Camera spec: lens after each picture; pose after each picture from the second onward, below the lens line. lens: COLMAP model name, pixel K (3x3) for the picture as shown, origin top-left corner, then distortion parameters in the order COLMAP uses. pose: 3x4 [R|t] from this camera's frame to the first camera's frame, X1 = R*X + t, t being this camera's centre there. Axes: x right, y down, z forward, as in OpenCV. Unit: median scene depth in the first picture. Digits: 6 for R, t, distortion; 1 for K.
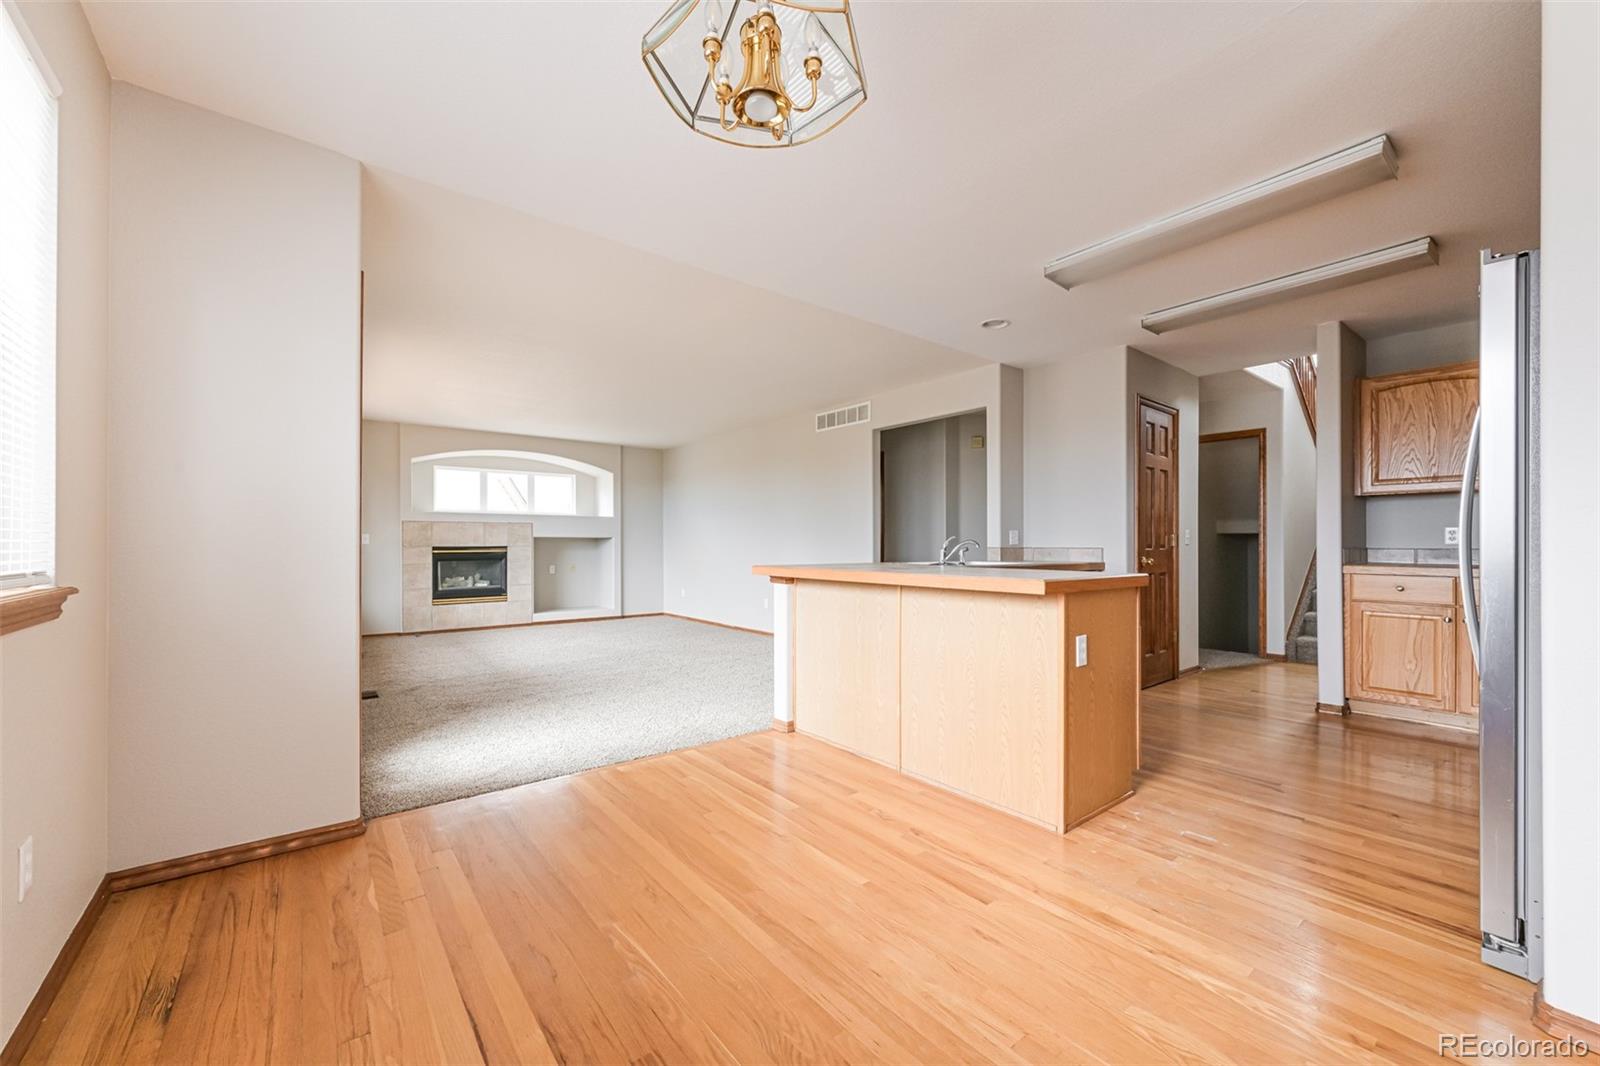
lens RADIAL K [[627.5, 0, 802.8], [0, 627.5, 540.8], [0, 0, 1]] dist [0.000509, -0.000556]
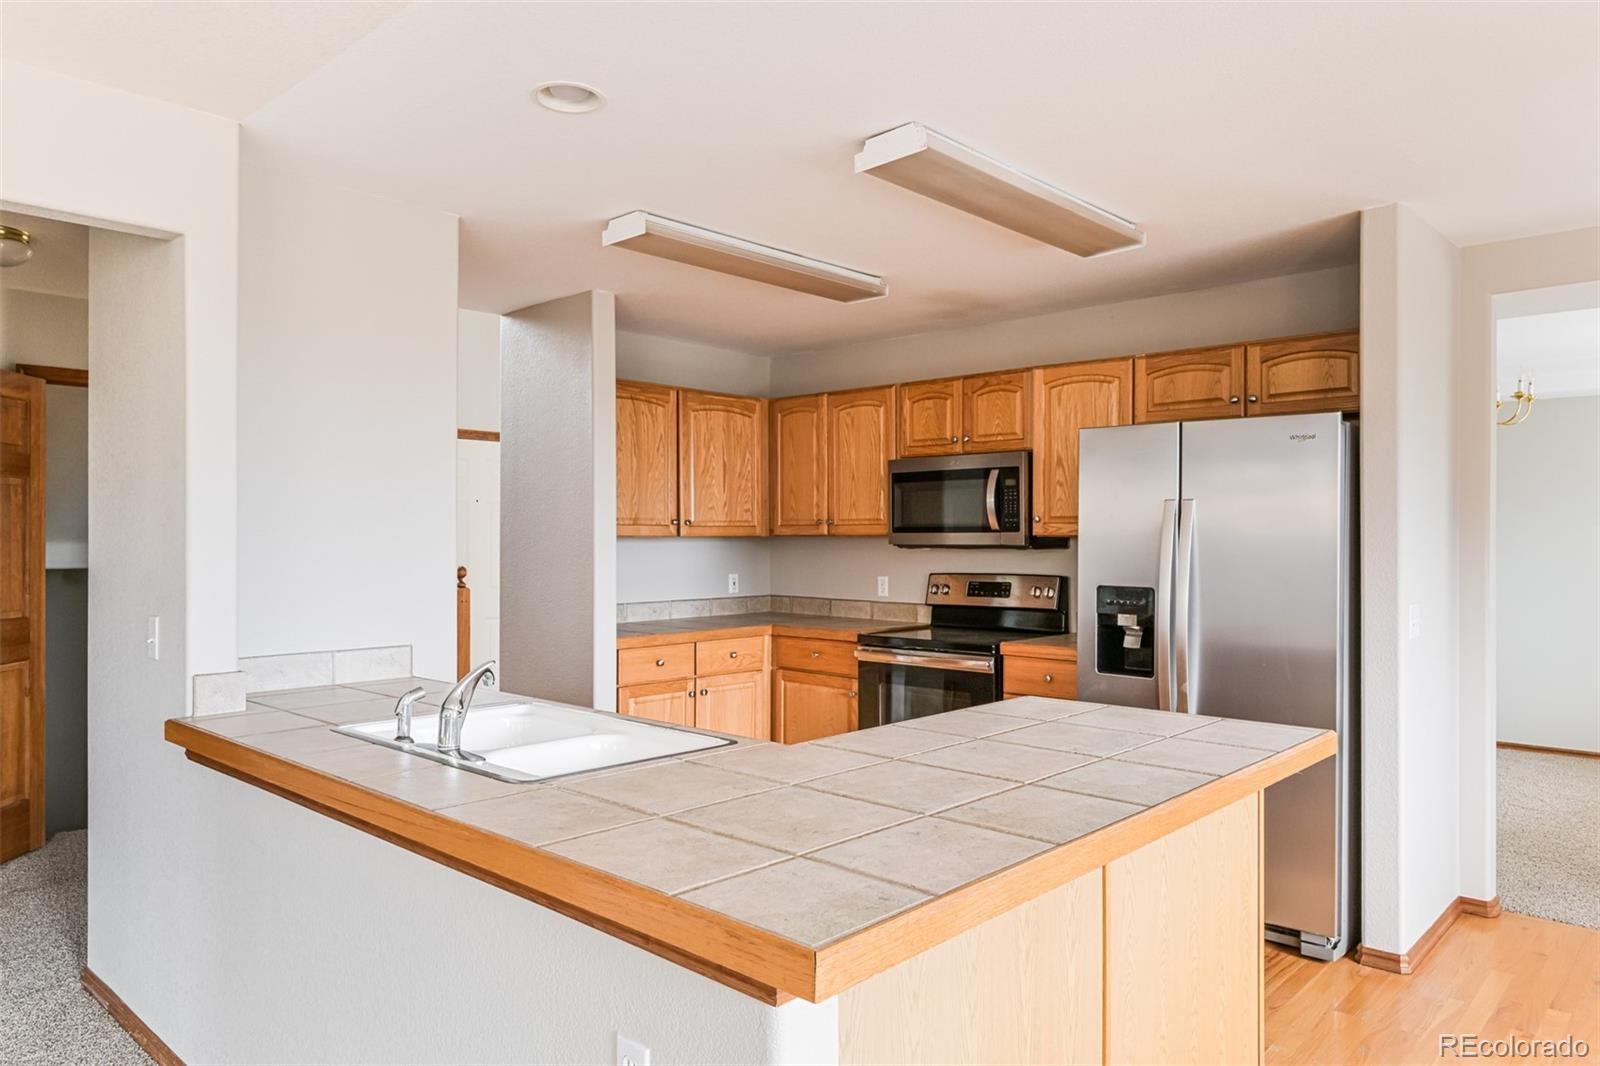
lens RADIAL K [[1058.9, 0, 803.4], [0, 1058.9, 532.9], [0, 0, 1]] dist [-0.008943, 0.001002]
pose [[-0.153396, 0.001407, 0.988164, -0.185308], [-0.007067, 0.999972, -0.002521, -0.040757], [-0.988140, -0.007370, -0.153381, 0.501057]]
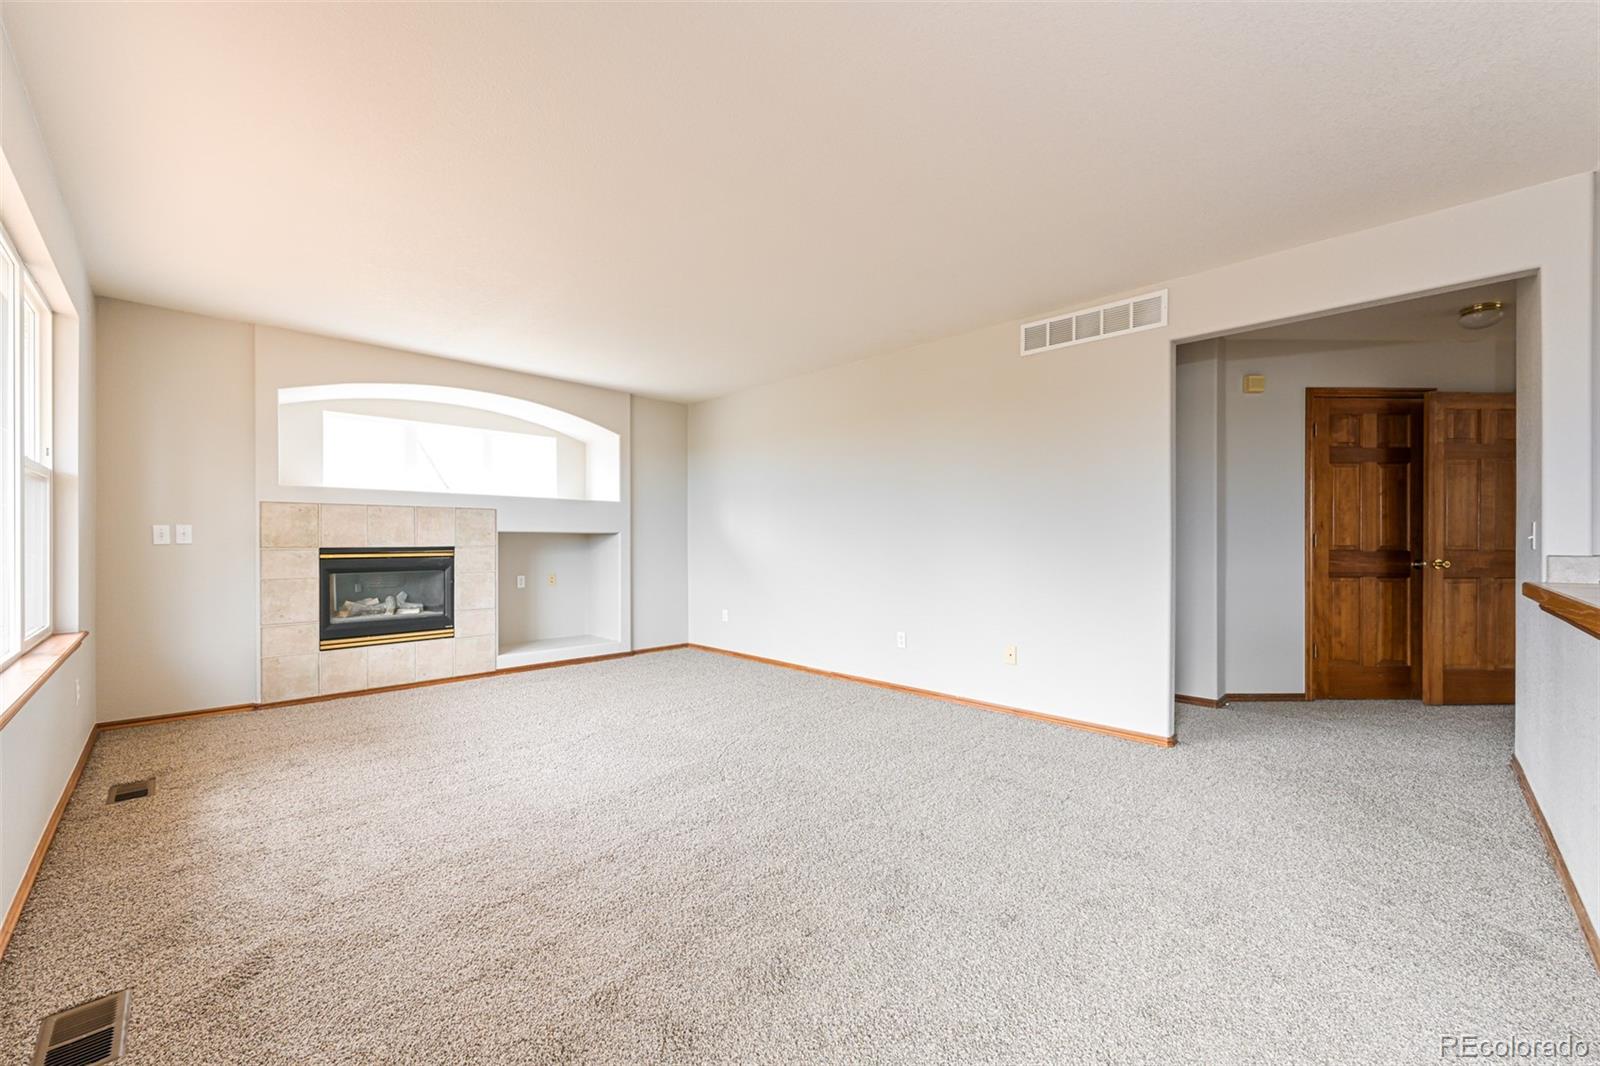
lens RADIAL K [[627.5, 0, 803.2], [0, 627.5, 541.5], [0, 0, 1]] dist [0.000509, -0.000556]
pose [[0.992922, 0.001781, 0.118755, -0.218544], [-0.002538, 0.999977, 0.006221, -0.000785], [-0.118741, -0.006479, 0.992904, 0.376428]]
